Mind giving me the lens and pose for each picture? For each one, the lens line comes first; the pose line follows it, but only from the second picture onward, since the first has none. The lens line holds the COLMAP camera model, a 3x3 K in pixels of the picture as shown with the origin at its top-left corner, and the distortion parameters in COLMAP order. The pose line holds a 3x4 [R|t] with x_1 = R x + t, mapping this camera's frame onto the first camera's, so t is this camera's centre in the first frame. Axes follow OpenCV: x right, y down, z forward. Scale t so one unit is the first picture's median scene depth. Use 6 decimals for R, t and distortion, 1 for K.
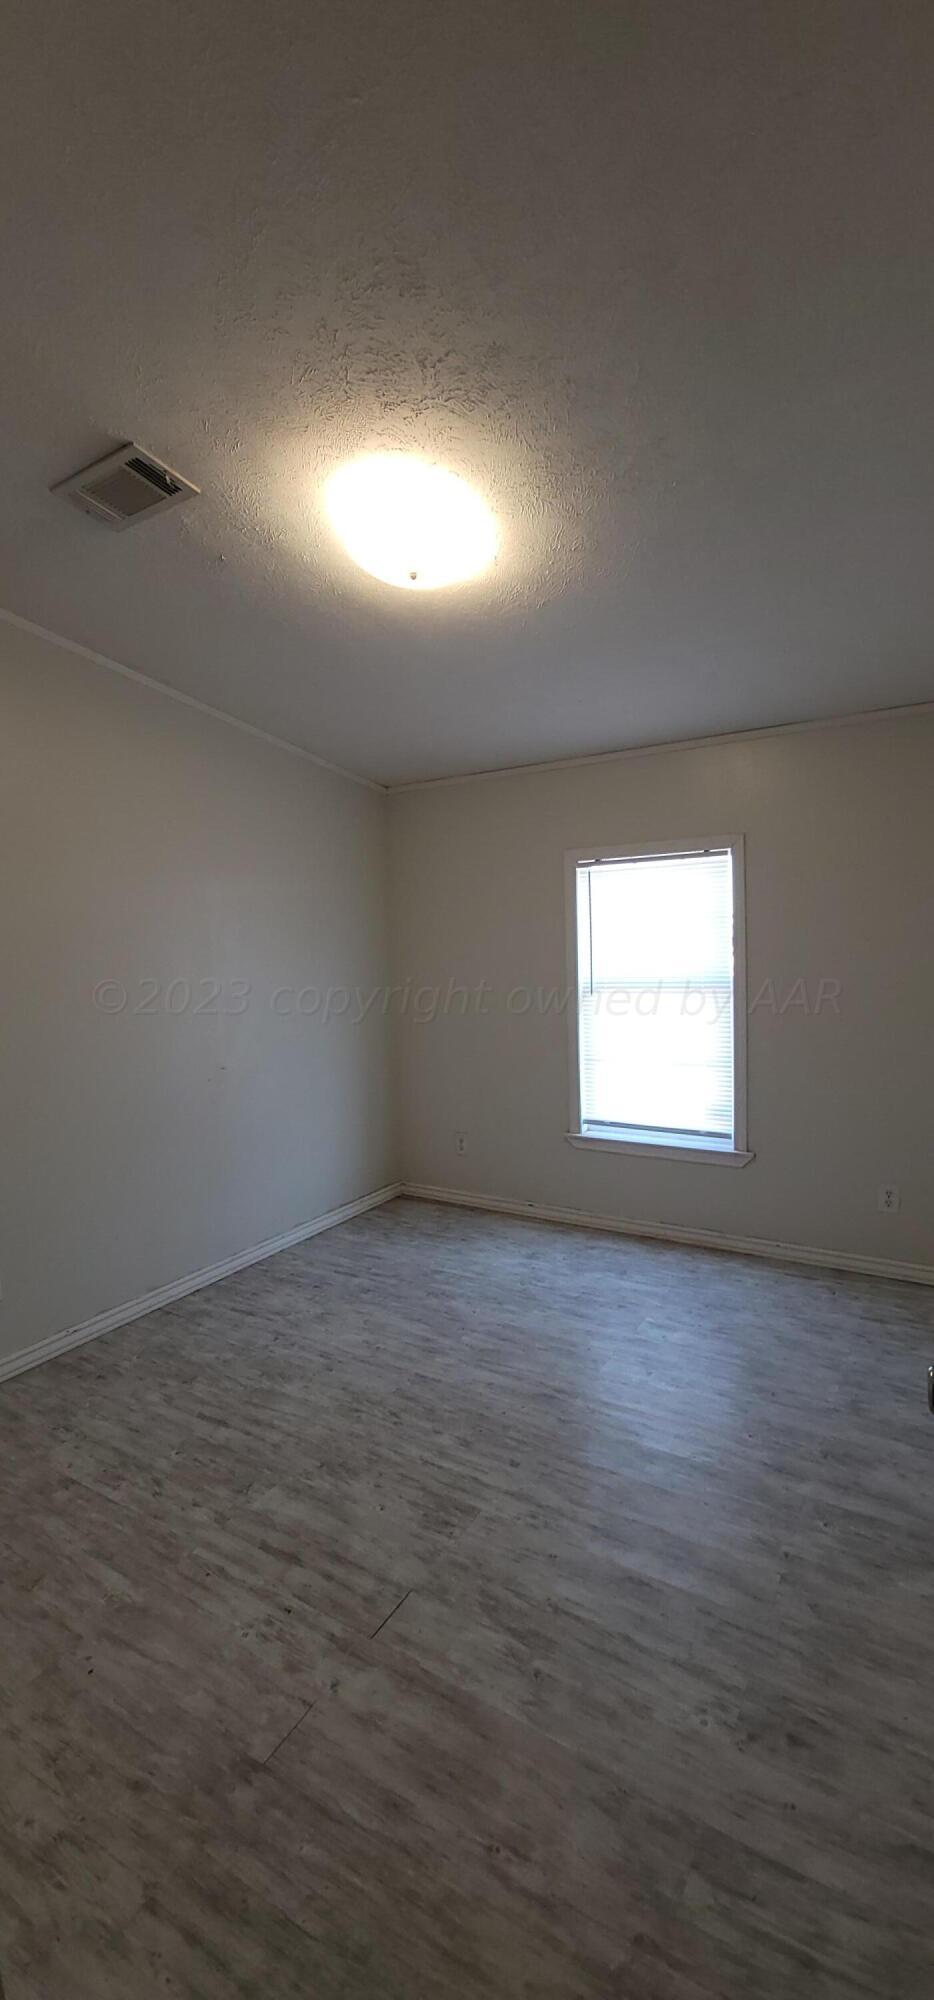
lens RADIAL K [[812.0, 0, 452.5], [0, 812.0, 989.8], [0, 0, 1]] dist [0.003702, -0.001692]
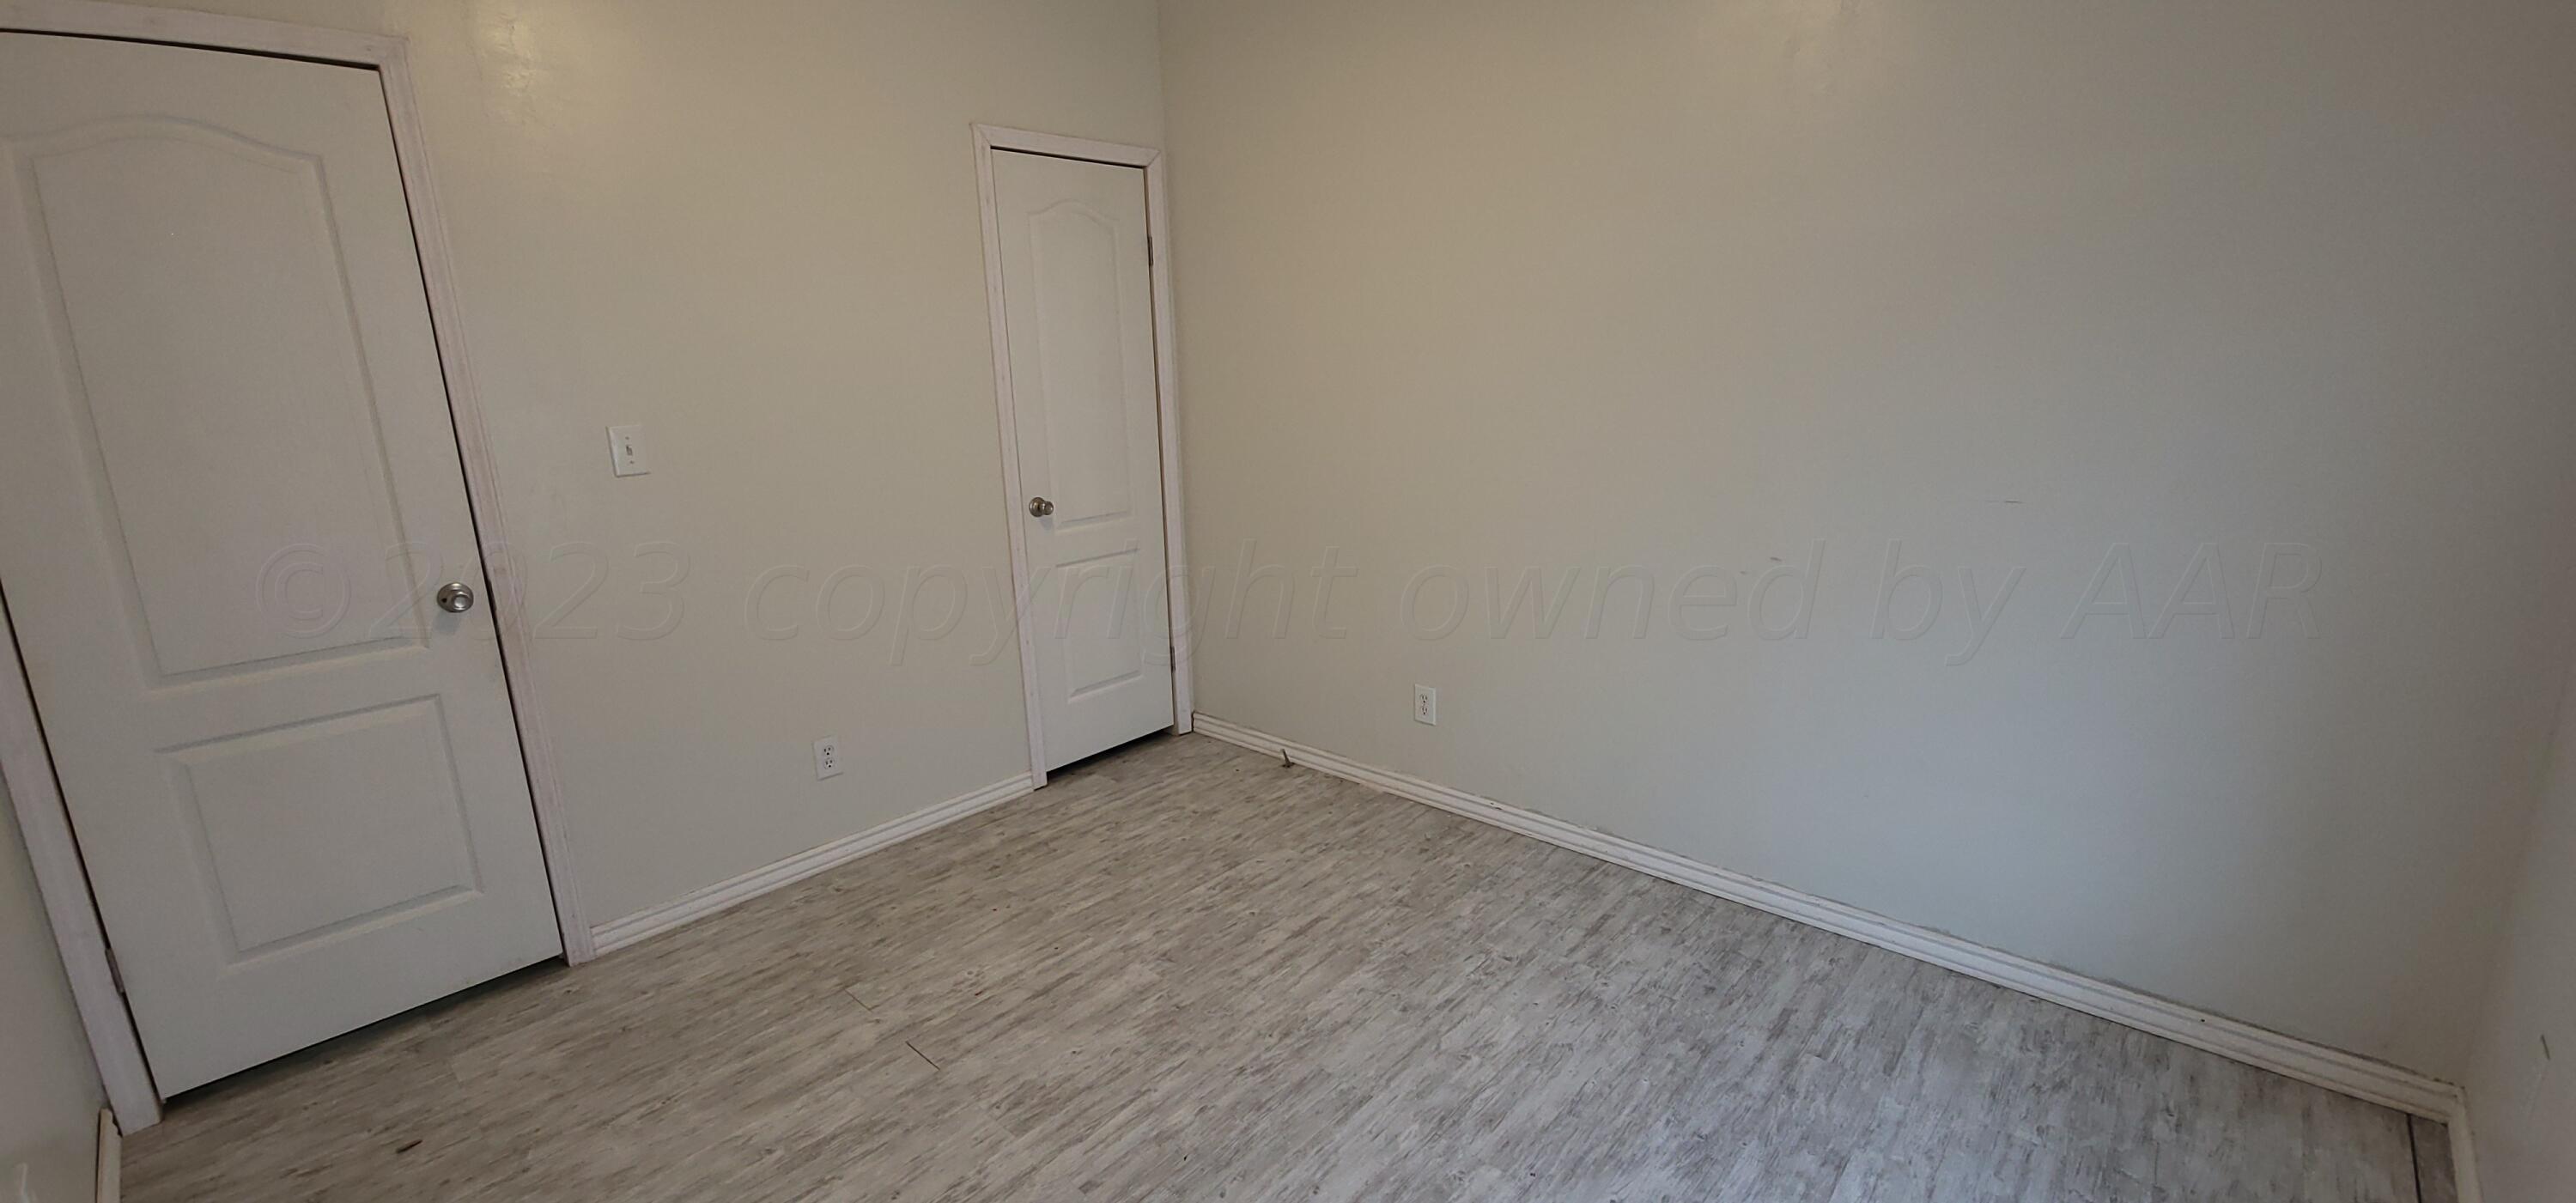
lens RADIAL K [[1045.9, 0, 1293.0], [0, 1045.9, 603.0], [0, 0, 1]] dist [0.003702, -0.001692]
pose [[-0.169167, 0.260744, -0.950471, 0.741812], [-0.020419, 0.963236, 0.267880, -0.094576], [0.985376, 0.064724, -0.157624, 1.299054]]
